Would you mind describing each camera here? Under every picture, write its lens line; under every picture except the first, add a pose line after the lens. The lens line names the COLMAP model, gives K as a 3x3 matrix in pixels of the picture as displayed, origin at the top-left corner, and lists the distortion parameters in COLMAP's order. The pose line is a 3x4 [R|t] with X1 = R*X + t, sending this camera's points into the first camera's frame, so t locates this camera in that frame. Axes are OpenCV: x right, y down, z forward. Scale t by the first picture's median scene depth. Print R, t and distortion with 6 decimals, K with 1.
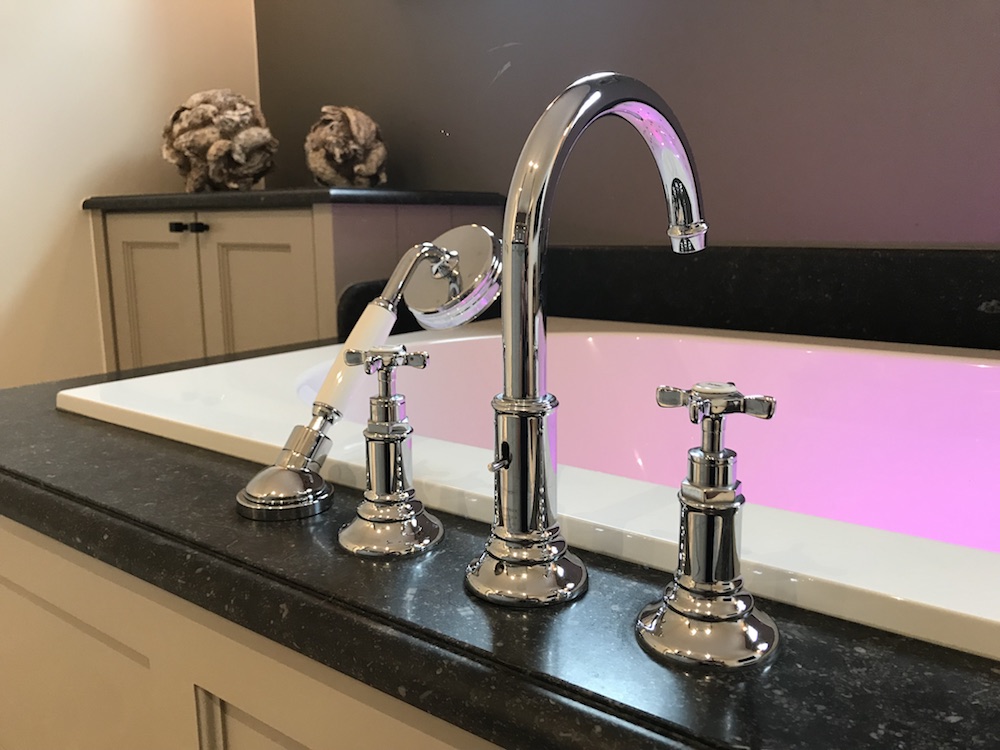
lens RADIAL K [[826.1, 0, 496.1], [0, 826.1, 374.7], [0, 0, 1]] dist [0.049399, -0.059459]
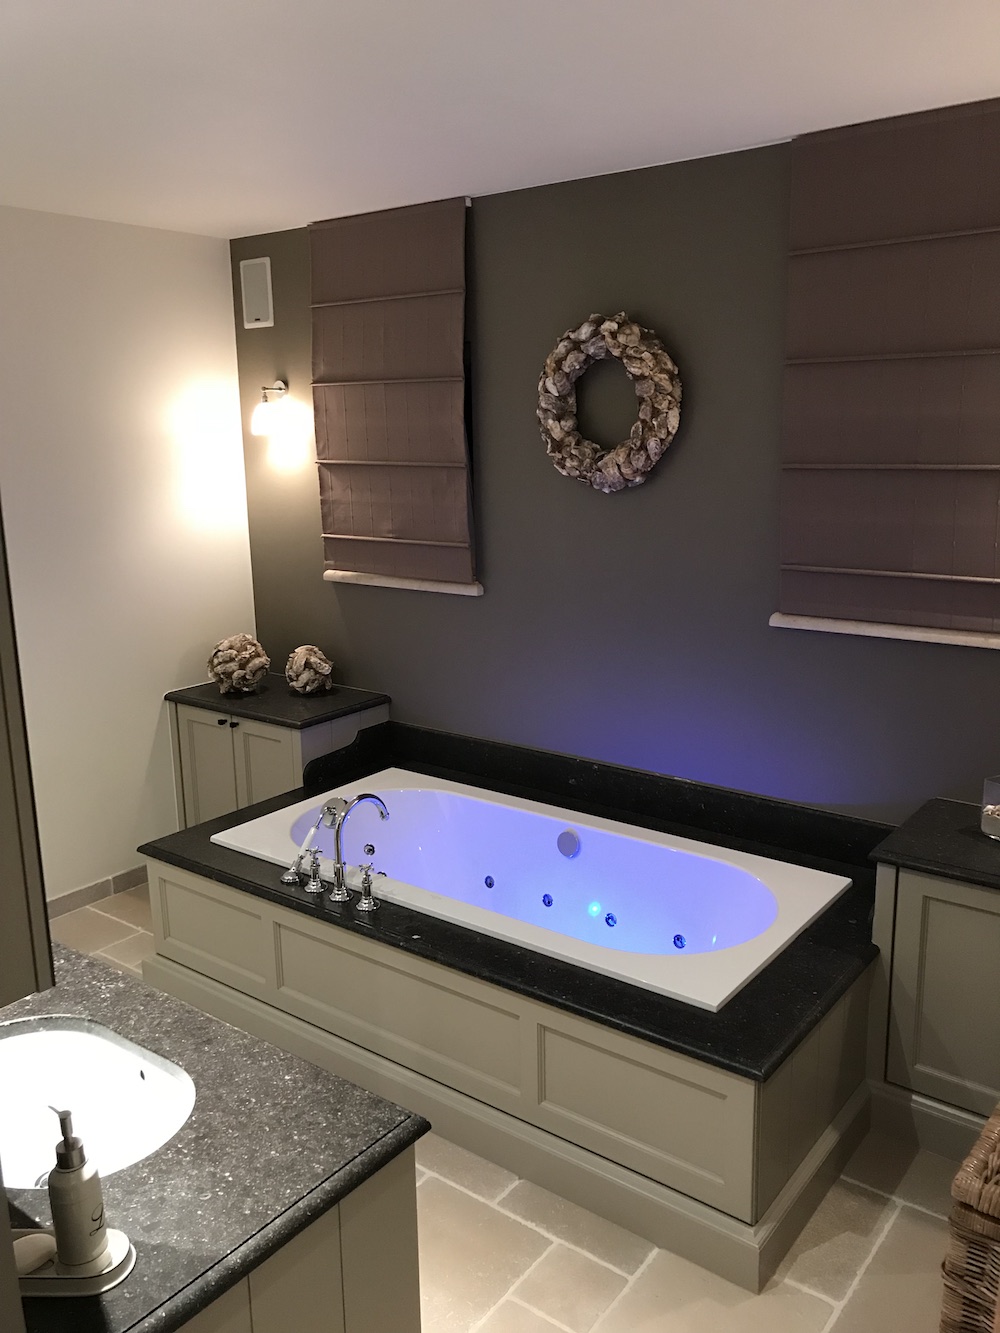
lens RADIAL K [[1101.2, 0, 504.7], [0, 1101.2, 665.3], [0, 0, 1]] dist [0.049399, -0.059459]
pose [[0.999741, -0.019733, -0.011307, 0.297715], [0.020064, 0.999350, 0.029957, -0.351566], [0.010709, -0.030176, 0.999487, -1.491675]]
